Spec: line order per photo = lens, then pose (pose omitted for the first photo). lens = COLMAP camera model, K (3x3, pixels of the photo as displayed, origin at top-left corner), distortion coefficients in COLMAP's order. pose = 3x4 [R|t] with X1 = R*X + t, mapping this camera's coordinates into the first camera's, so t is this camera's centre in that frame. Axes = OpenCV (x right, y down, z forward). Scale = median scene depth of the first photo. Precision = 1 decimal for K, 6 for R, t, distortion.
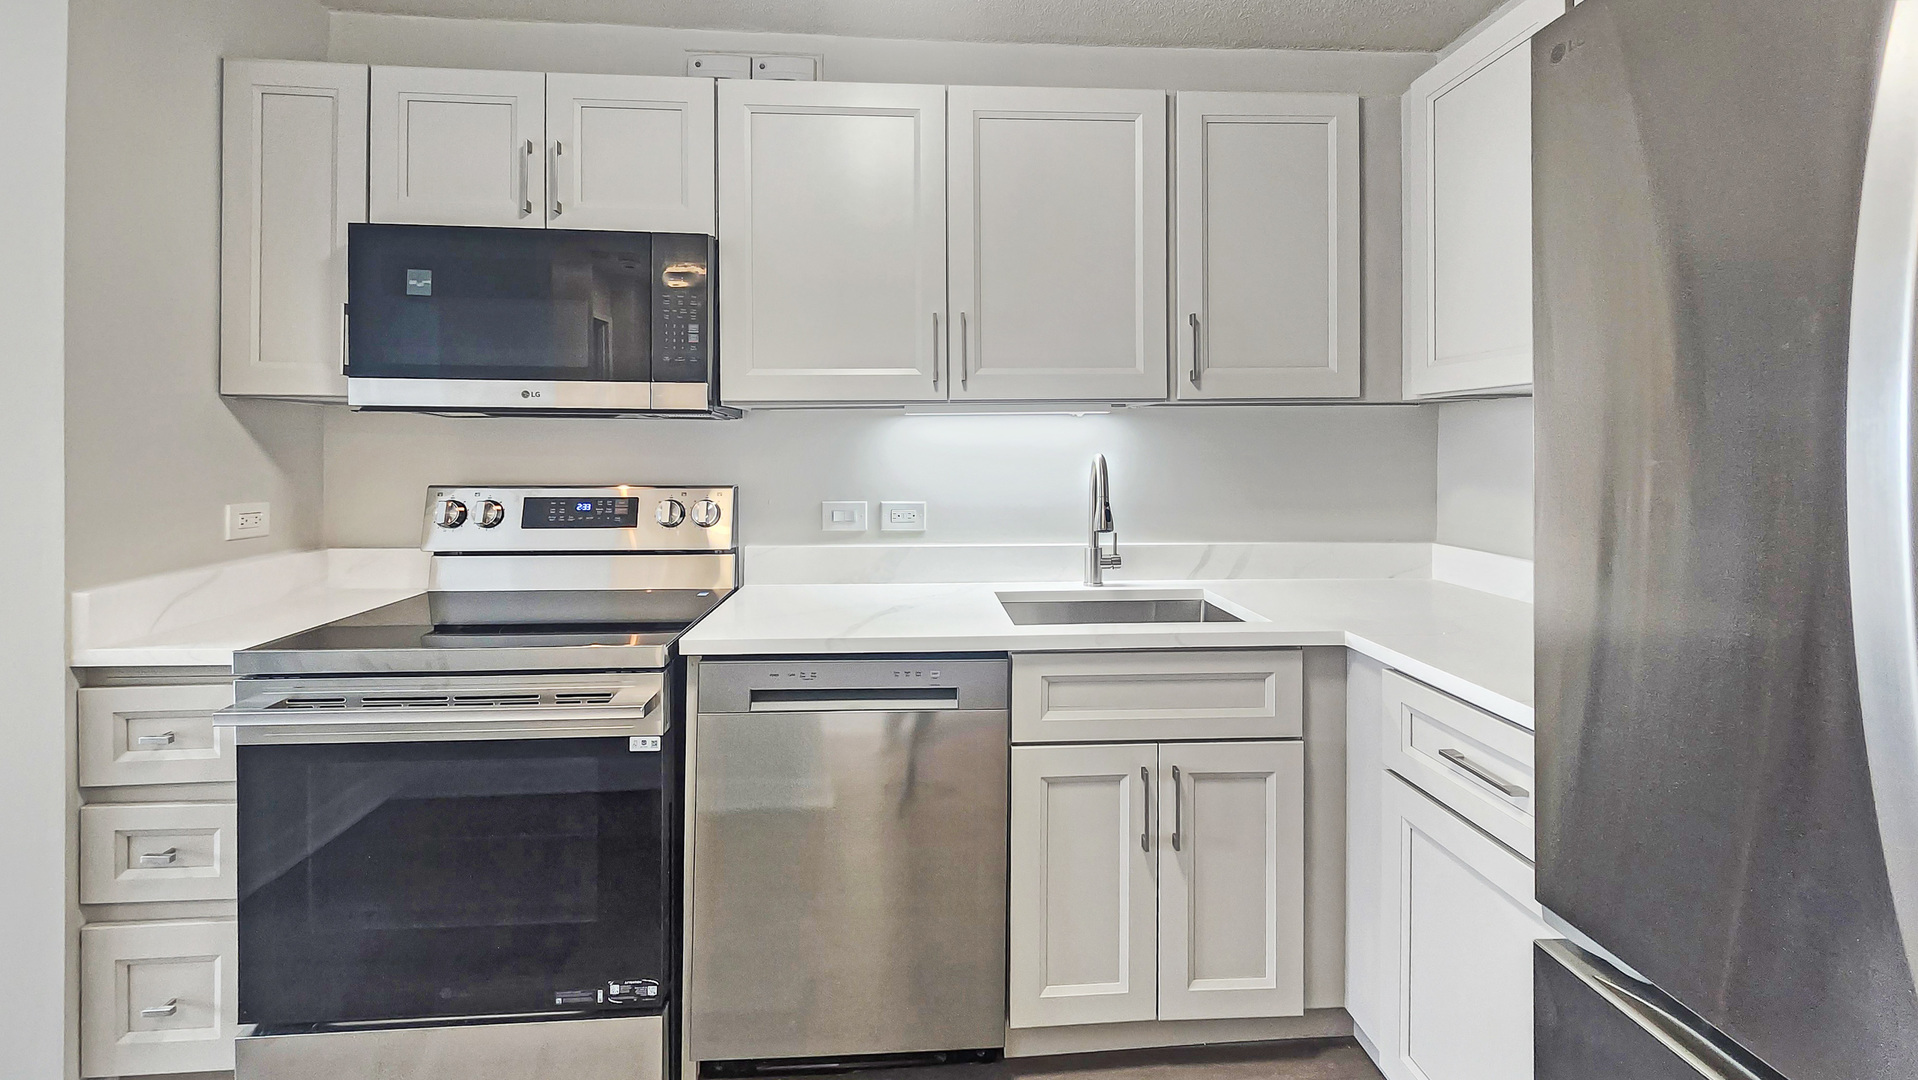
lens RADIAL K [[791.9, 0, 962.1], [0, 791.9, 444.2], [0, 0, 1]] dist [0.001785, 0.000121]
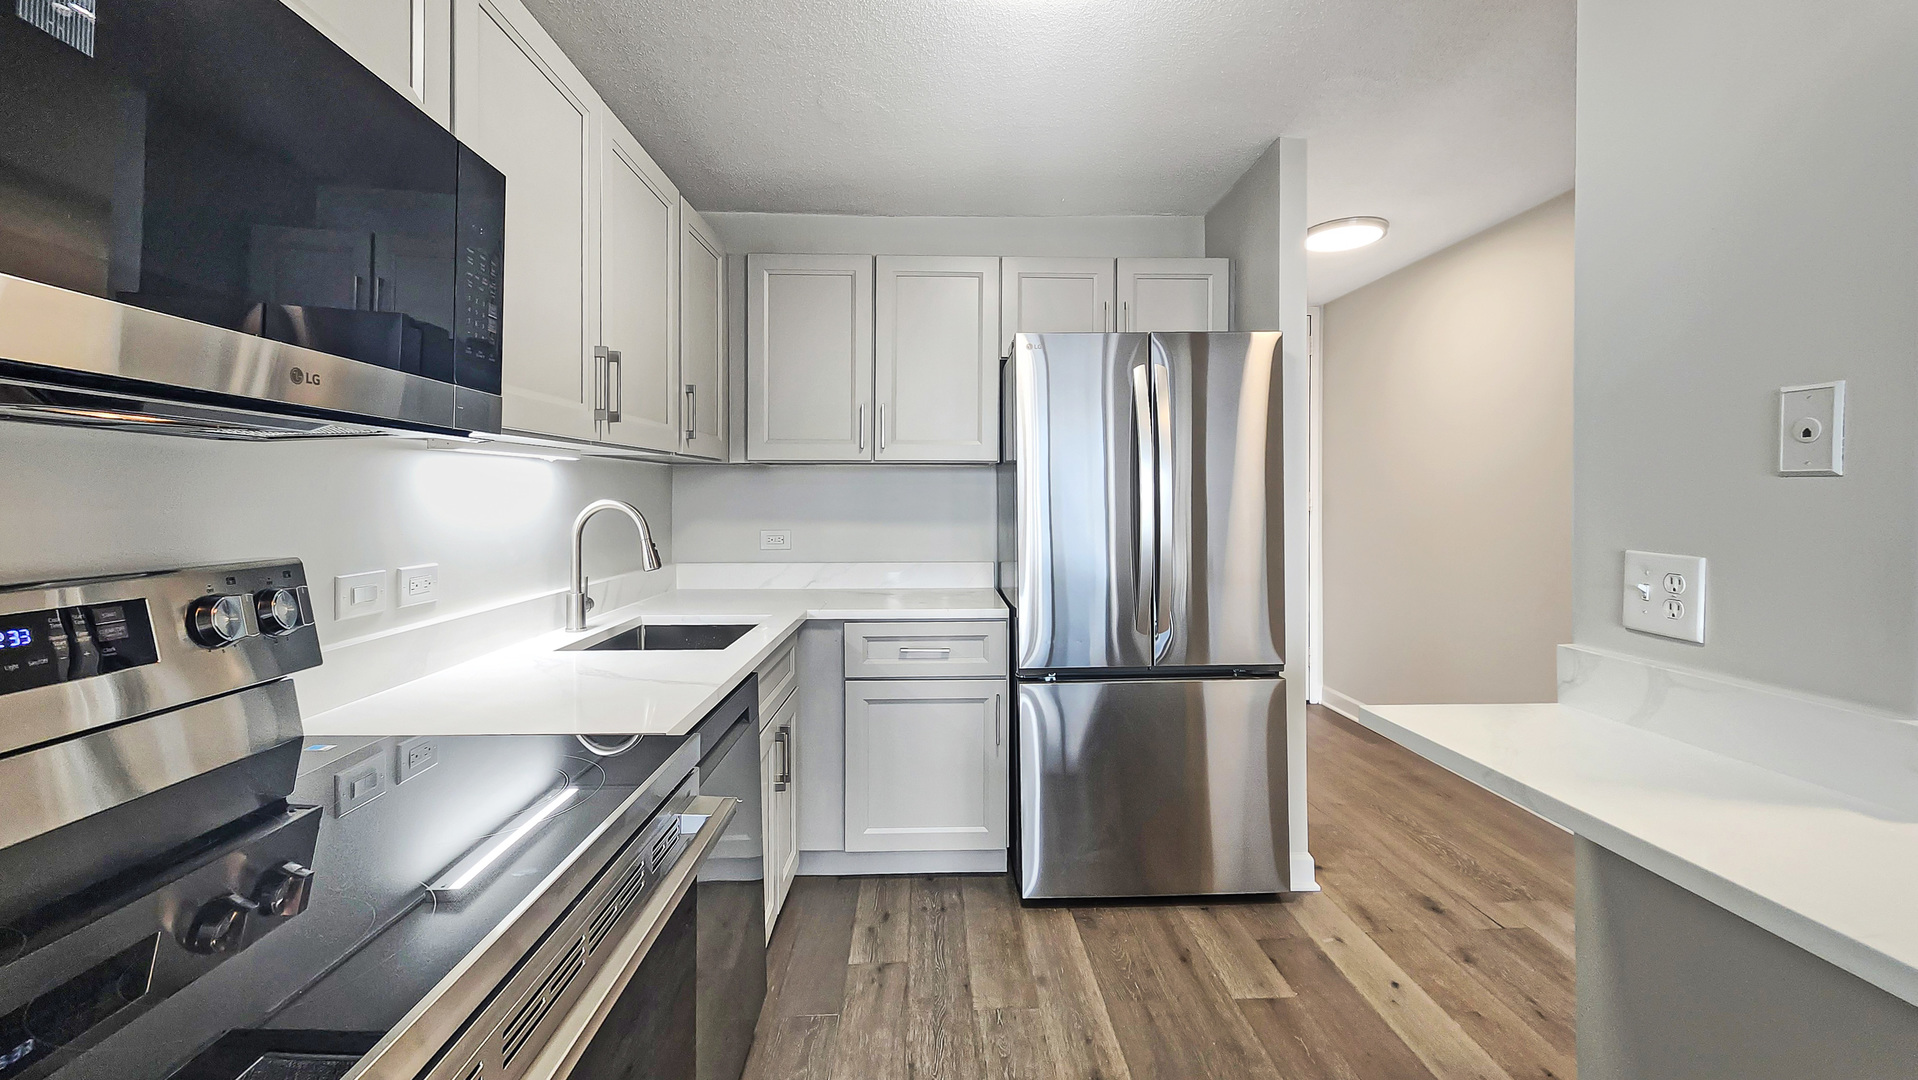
lens RADIAL K [[775.3, 0, 956.2], [0, 775.3, 495.0], [0, 0, 1]] dist [-0.001175, -0.000197]
pose [[0.042339, 0.000426, 0.999103, -0.883942], [-0.006704, 0.999978, -0.000143, 0.004040], [-0.999081, -0.006692, 0.042341, 0.533890]]
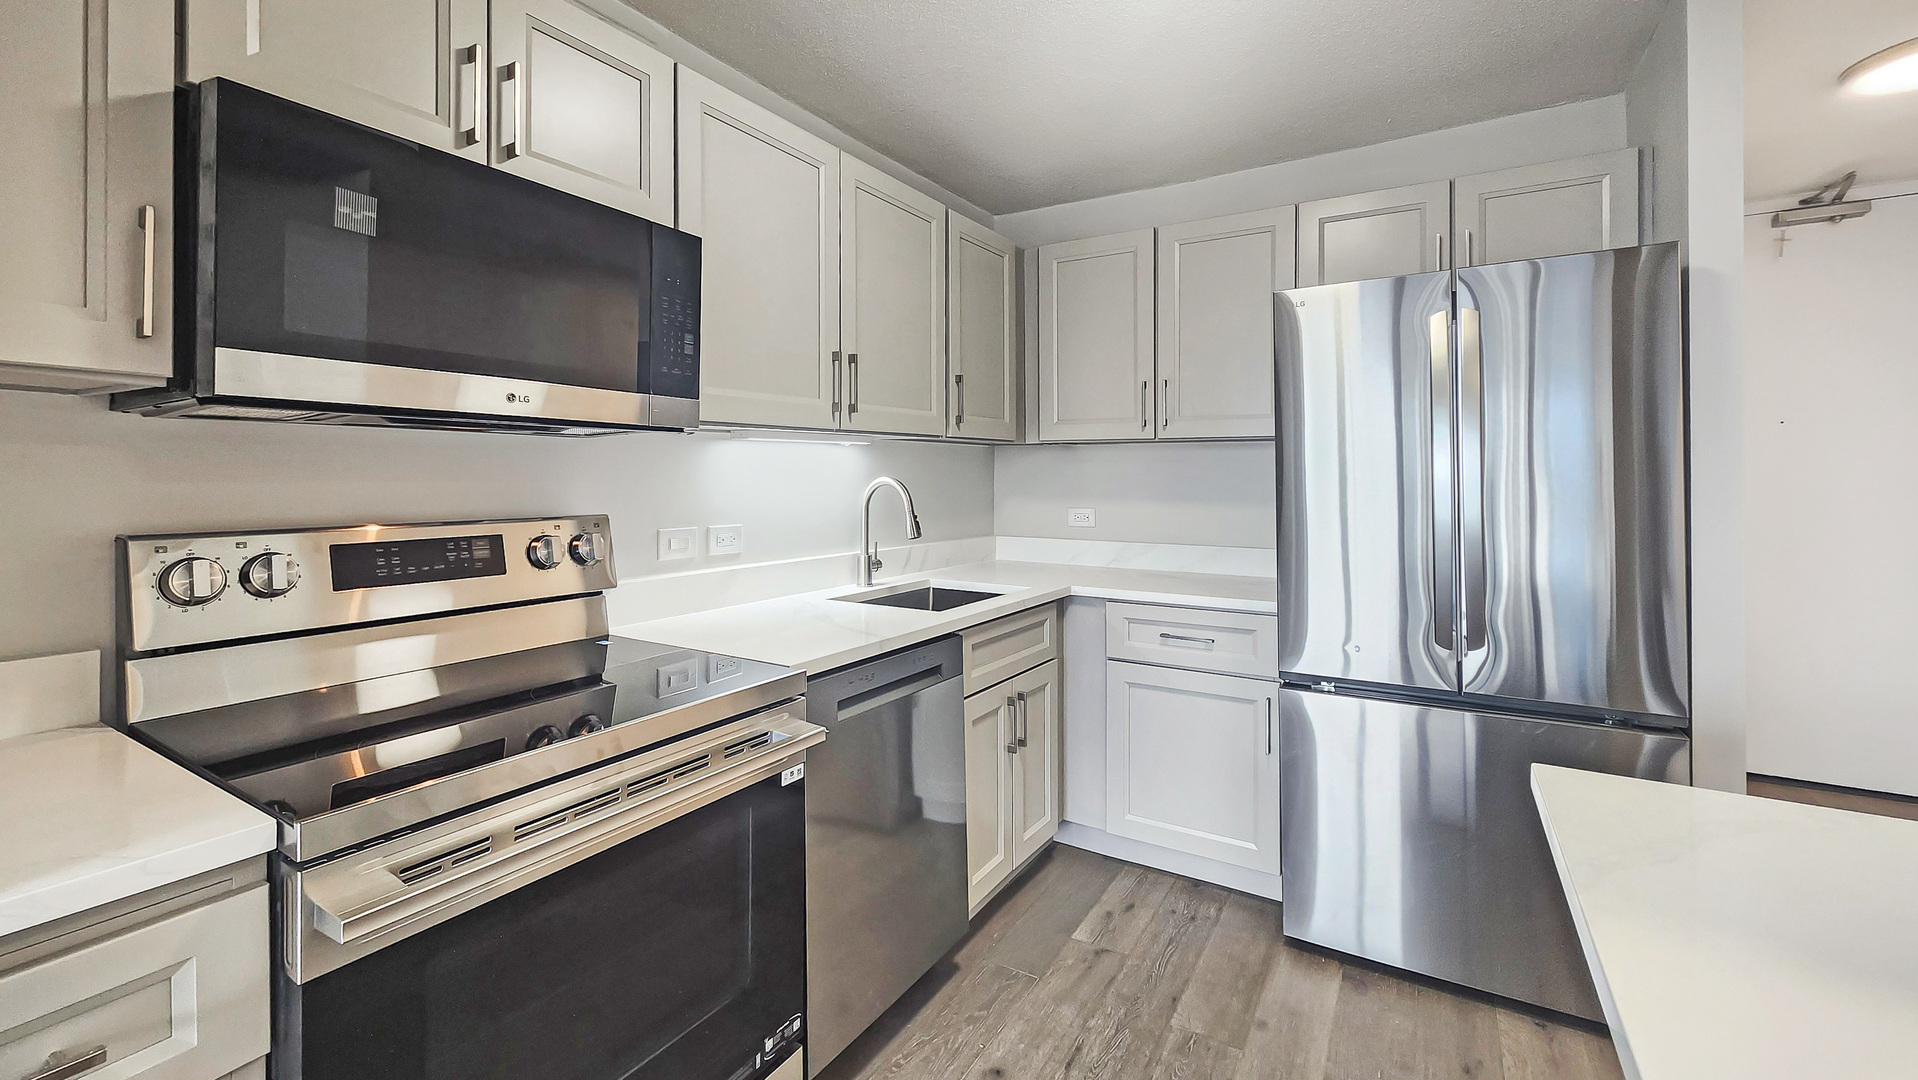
lens RADIAL K [[791.1, 0, 958.0], [0, 791.1, 466.1], [0, 0, 1]] dist [0.000672, -0.000108]
pose [[0.582775, 0.009729, 0.812575, -0.814974], [-0.006718, 0.999952, -0.007154, 0.003345], [-0.812605, -0.001290, 0.582813, 0.203361]]
